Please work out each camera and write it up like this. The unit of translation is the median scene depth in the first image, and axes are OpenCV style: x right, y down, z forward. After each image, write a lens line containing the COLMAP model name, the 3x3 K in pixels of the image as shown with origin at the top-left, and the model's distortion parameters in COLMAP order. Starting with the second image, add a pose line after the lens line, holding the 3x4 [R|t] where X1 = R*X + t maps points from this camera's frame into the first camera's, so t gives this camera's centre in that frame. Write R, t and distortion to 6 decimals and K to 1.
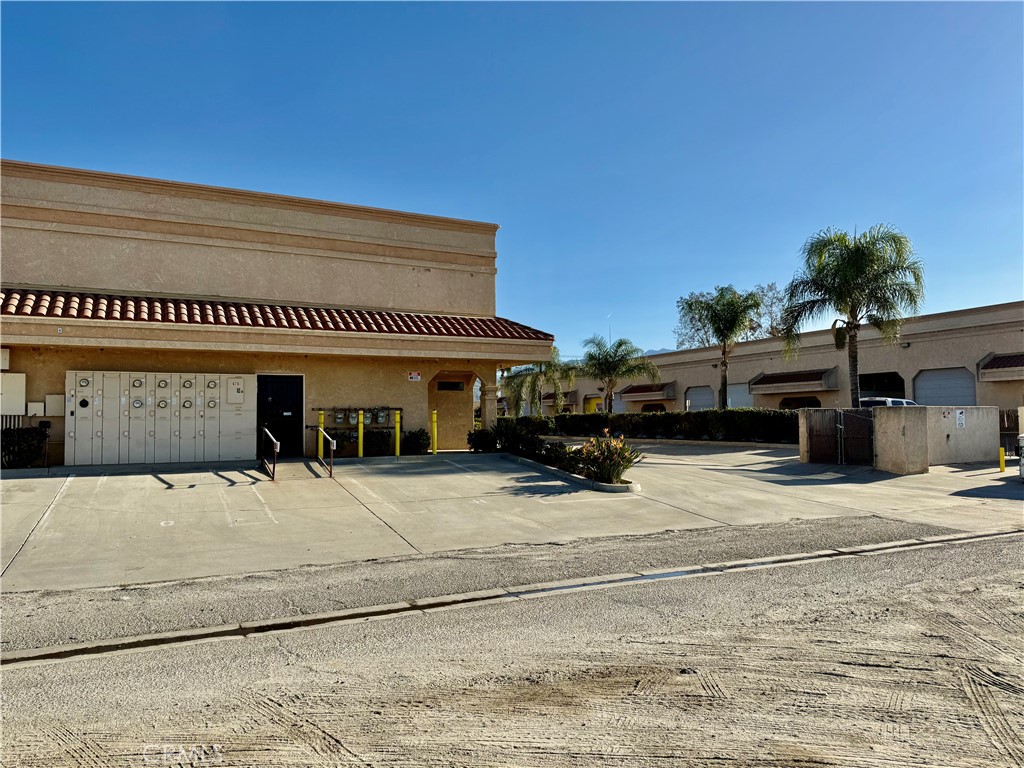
lens RADIAL K [[711.2, 0, 509.2], [0, 711.2, 393.1], [0, 0, 1]] dist [0.063151, -0.069572]
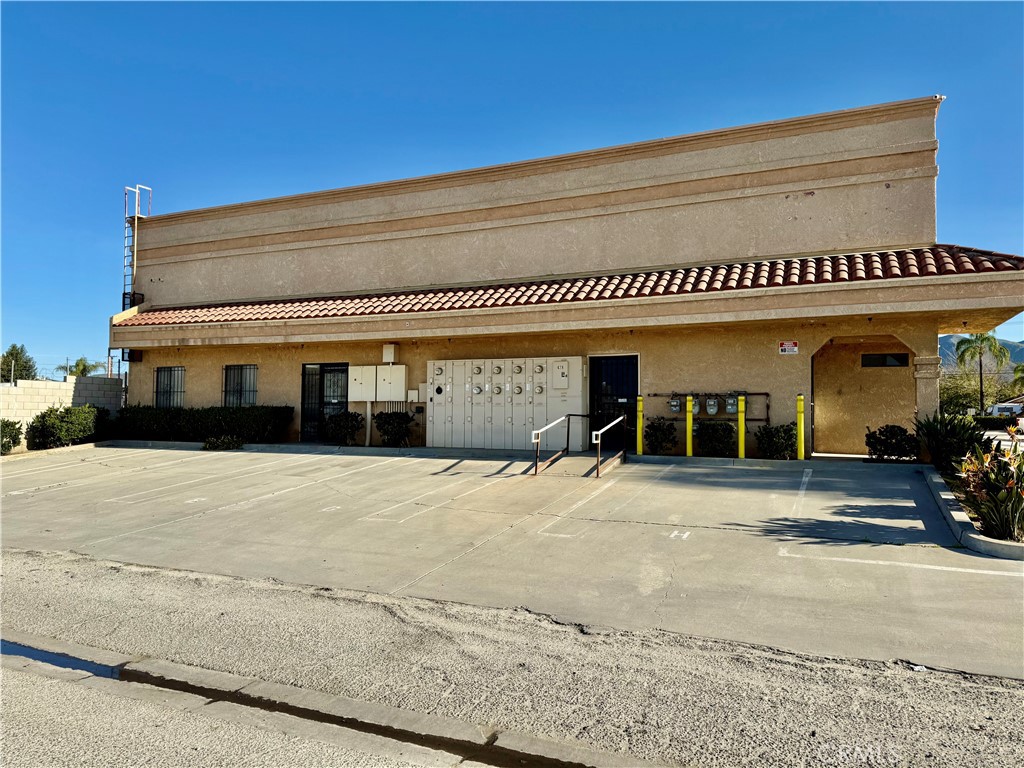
lens RADIAL K [[711.2, 0, 510.7], [0, 711.2, 390.2], [0, 0, 1]] dist [0.063151, -0.069572]
pose [[0.630197, -0.015508, -0.776280, 0.292132], [0.018426, 0.999818, -0.005016, 0.020480], [0.776216, -0.011143, 0.630368, 0.393689]]
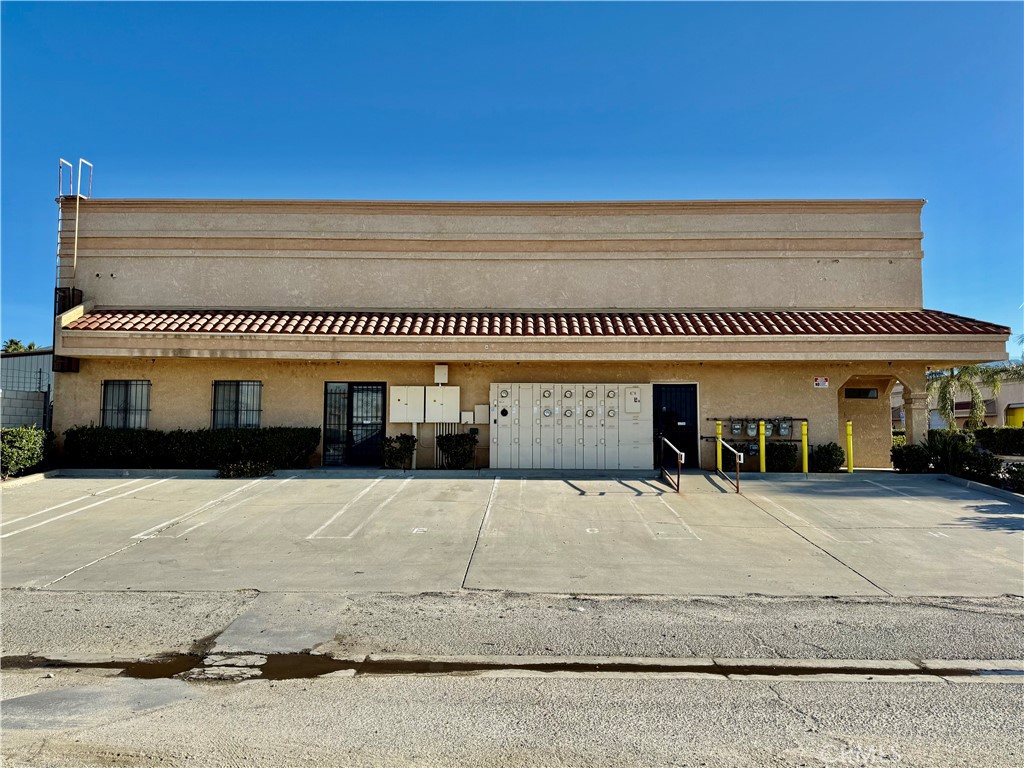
lens RADIAL K [[711.2, 0, 514.1], [0, 711.2, 385.6], [0, 0, 1]] dist [0.063151, -0.069572]
pose [[0.888207, -0.018776, -0.459059, -0.074606], [0.006520, 0.999579, -0.028269, 0.003692], [0.459396, 0.022116, 0.887956, 0.040615]]
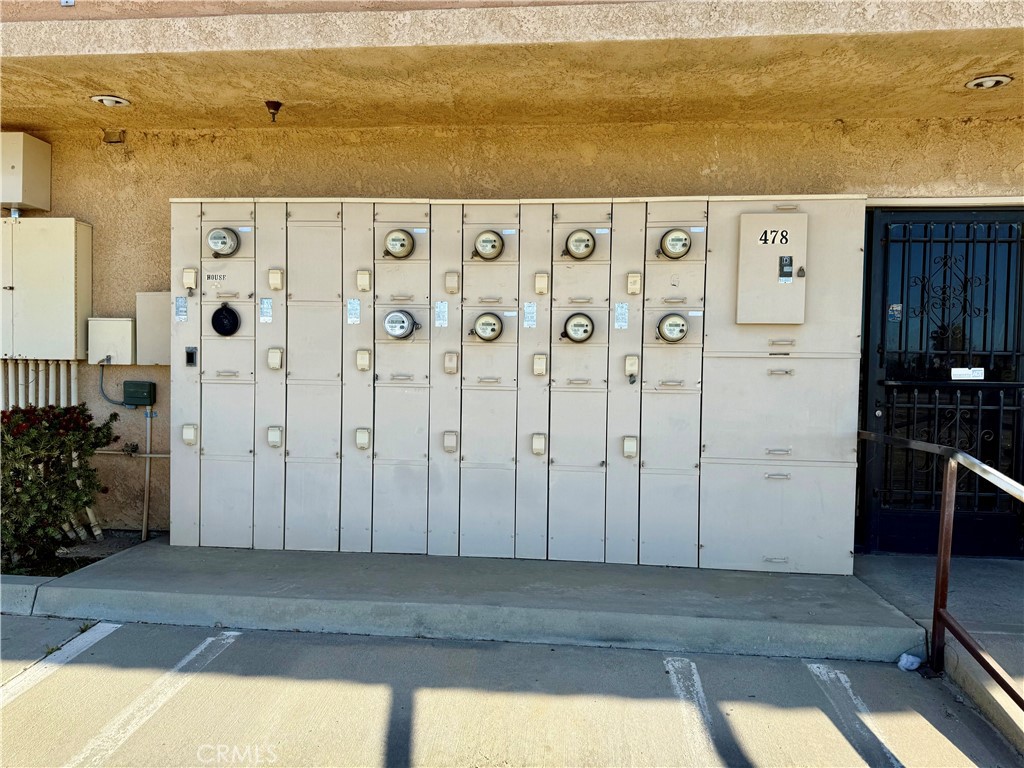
lens RADIAL K [[711.2, 0, 512.7], [0, 711.2, 384.6], [0, 0, 1]] dist [0.063151, -0.069572]
pose [[0.851150, 0.038771, -0.523488, -0.344804], [-0.002598, 0.997567, 0.069659, 0.018221], [0.524916, -0.057931, 0.849181, 0.793614]]
